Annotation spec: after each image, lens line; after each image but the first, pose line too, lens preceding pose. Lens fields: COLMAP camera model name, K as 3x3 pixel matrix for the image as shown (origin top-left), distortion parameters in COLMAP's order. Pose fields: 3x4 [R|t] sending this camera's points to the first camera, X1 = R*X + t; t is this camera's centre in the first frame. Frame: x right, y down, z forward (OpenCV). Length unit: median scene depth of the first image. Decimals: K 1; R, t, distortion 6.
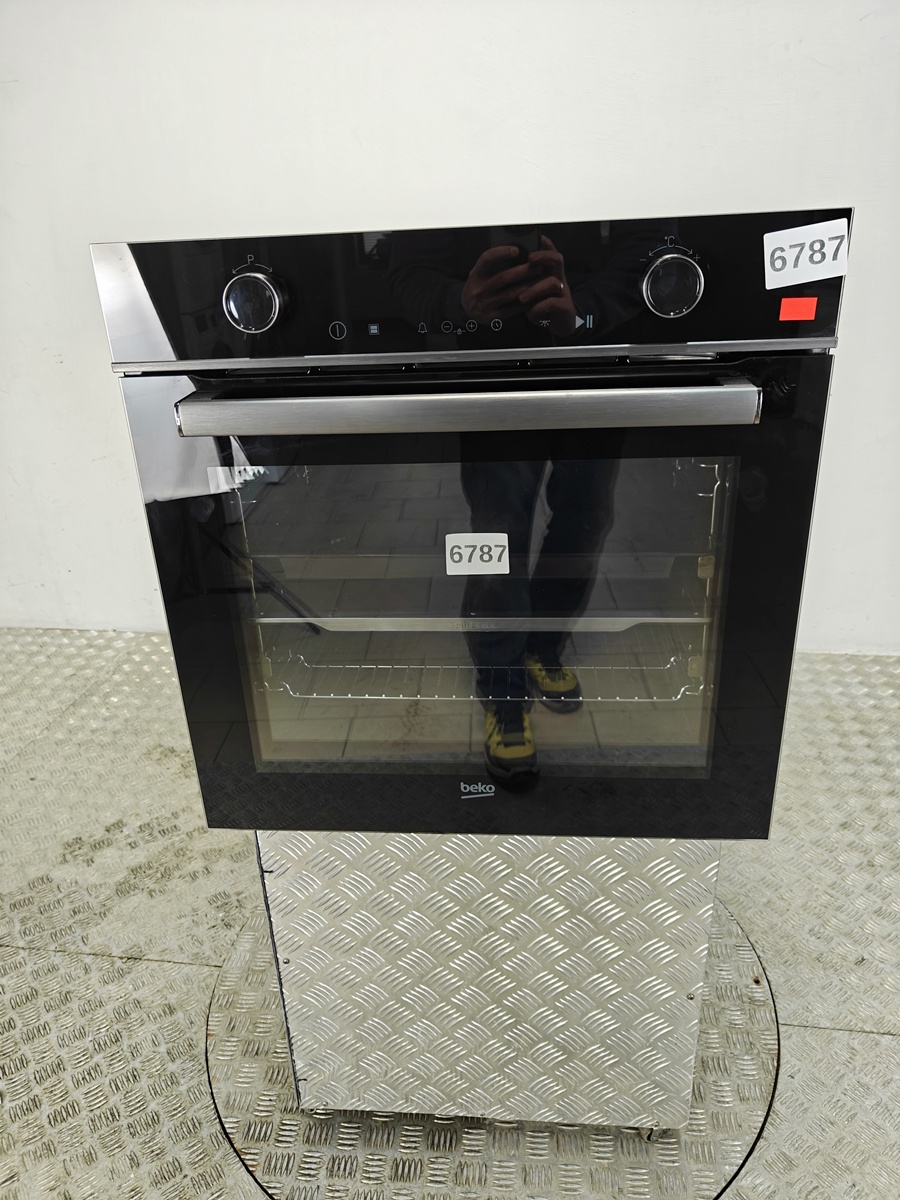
lens RADIAL K [[865.6, 0, 444.5], [0, 865.6, 605.9], [0, 0, 1]] dist [-0.006876, 0.013546]
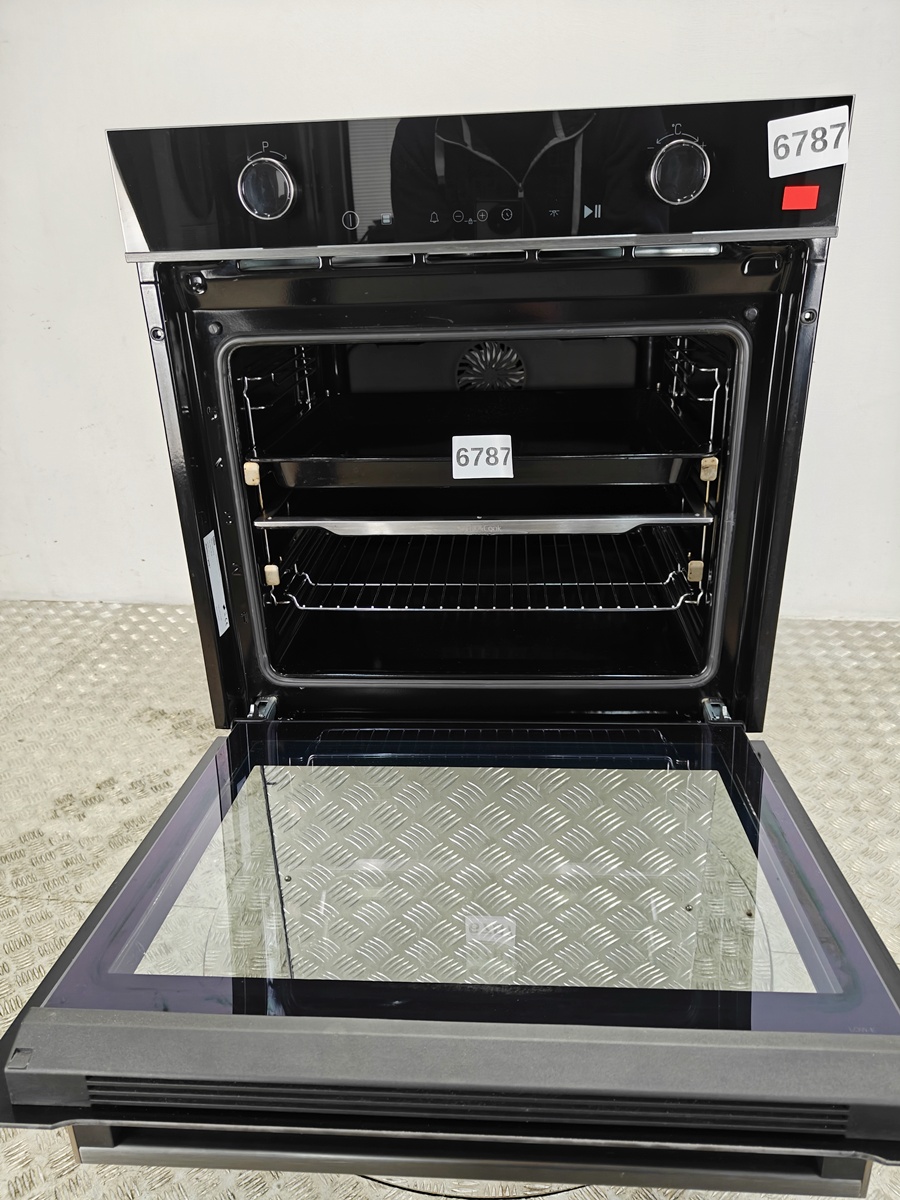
lens RADIAL K [[865.6, 0, 447.6], [0, 865.6, 604.6], [0, 0, 1]] dist [-0.006876, 0.013546]
pose [[0.999646, -0.000679, 0.026583, -0.016453], [0.000798, 0.999990, -0.004491, 0.061597], [-0.026579, 0.004511, 0.999637, -0.007743]]
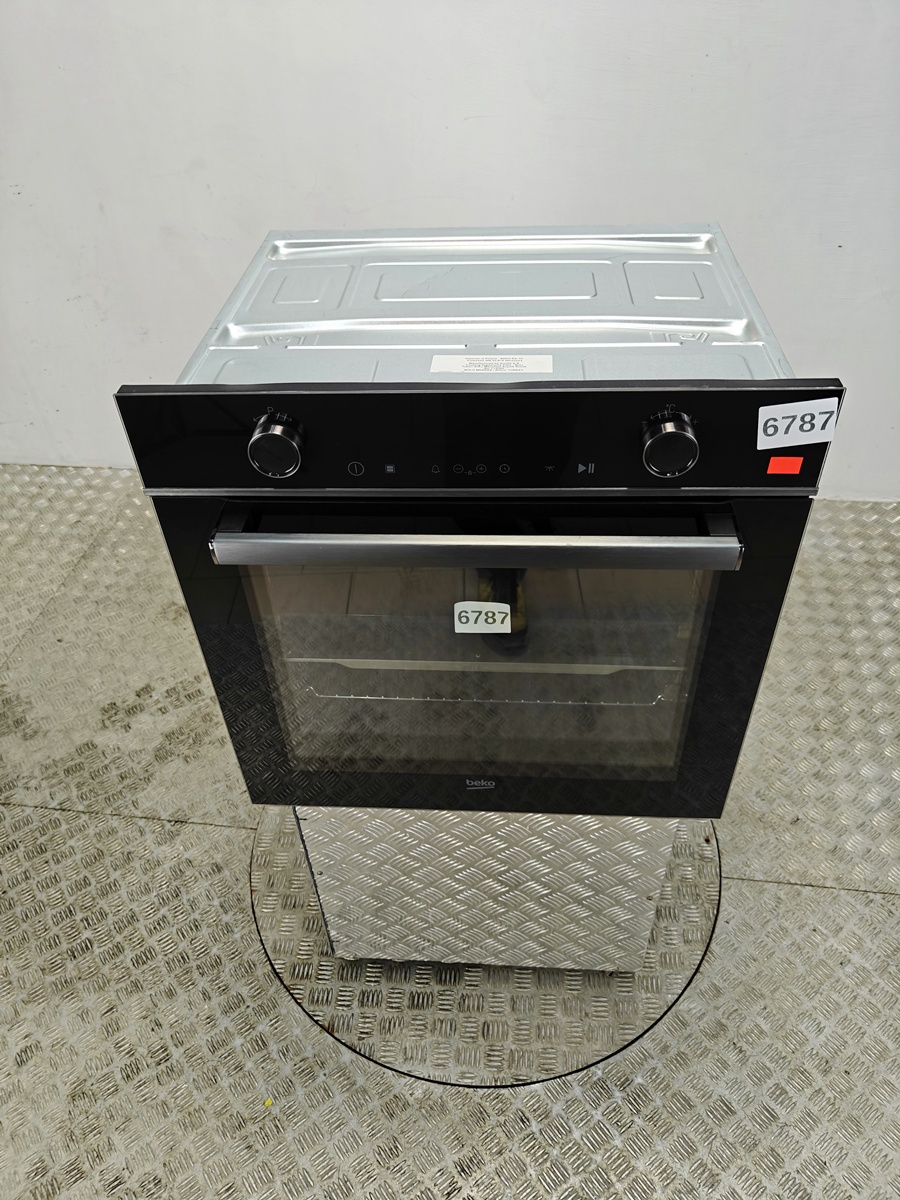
lens RADIAL K [[865.6, 0, 444.3], [0, 865.6, 602.6], [0, 0, 1]] dist [-0.006876, 0.013546]
pose [[0.999797, -0.013539, 0.014920, -0.014357], [0.008344, 0.952302, 0.305044, -0.215526], [-0.018338, -0.304858, 0.952221, -0.029885]]
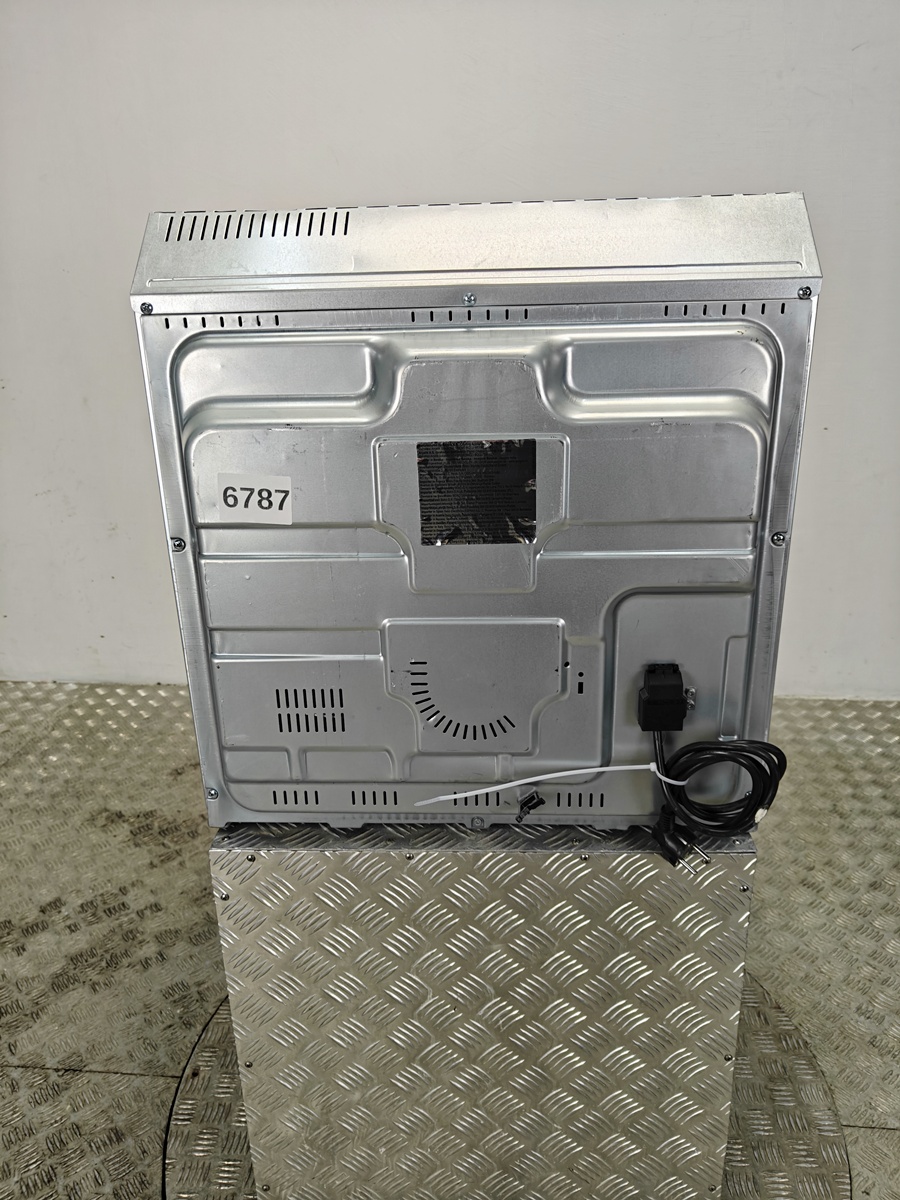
lens RADIAL K [[865.6, 0, 448.3], [0, 865.6, 599.6], [0, 0, 1]] dist [-0.006876, 0.013546]
pose [[0.997778, -0.001400, 0.066604, -0.049924], [0.006181, 0.997412, -0.071632, 0.016575], [-0.066332, 0.071885, 0.995205, 0.107226]]
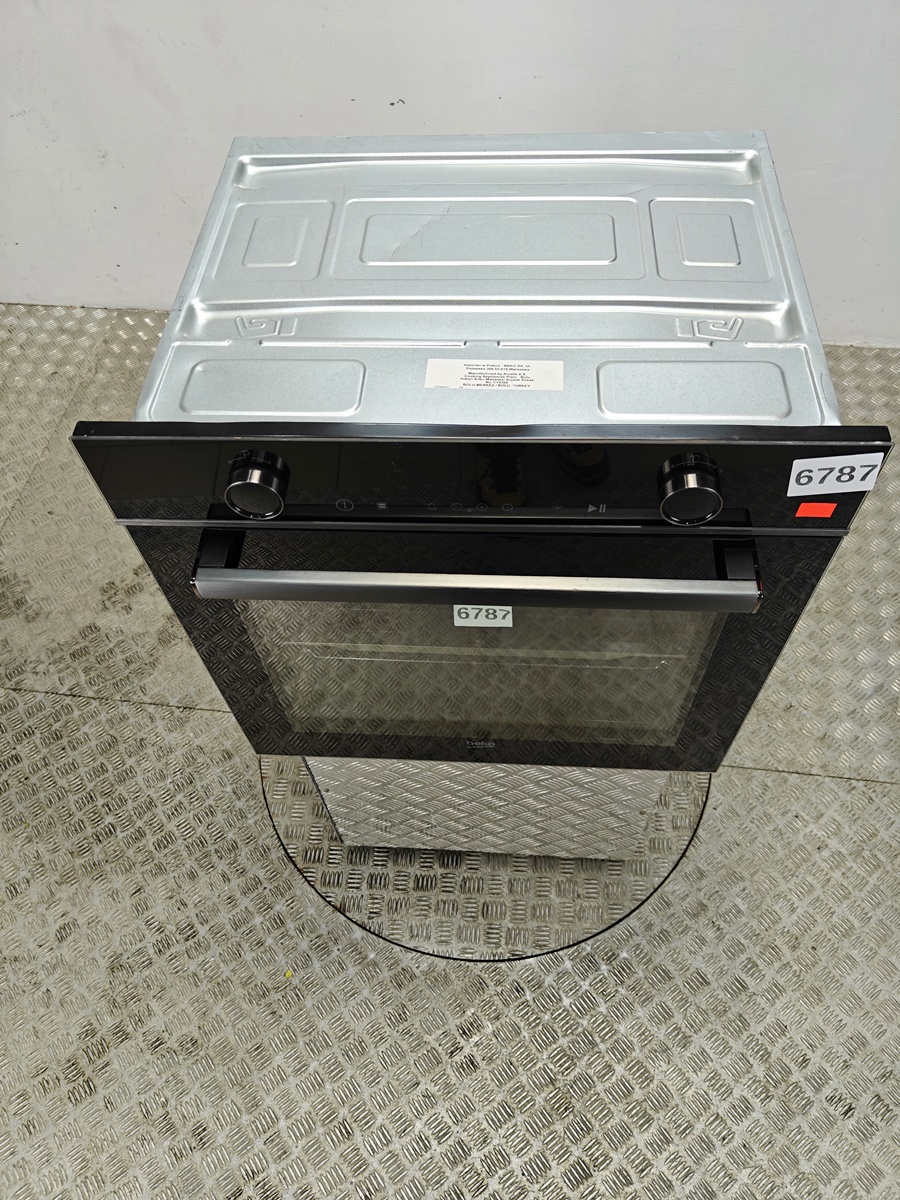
lens RADIAL K [[865.6, 0, 445.7], [0, 865.6, 606.9], [0, 0, 1]] dist [-0.006876, 0.013546]
pose [[0.999674, -0.023497, 0.009956, -0.010200], [0.014489, 0.843760, 0.536525, -0.329842], [-0.021008, -0.536206, 0.843826, 0.049871]]
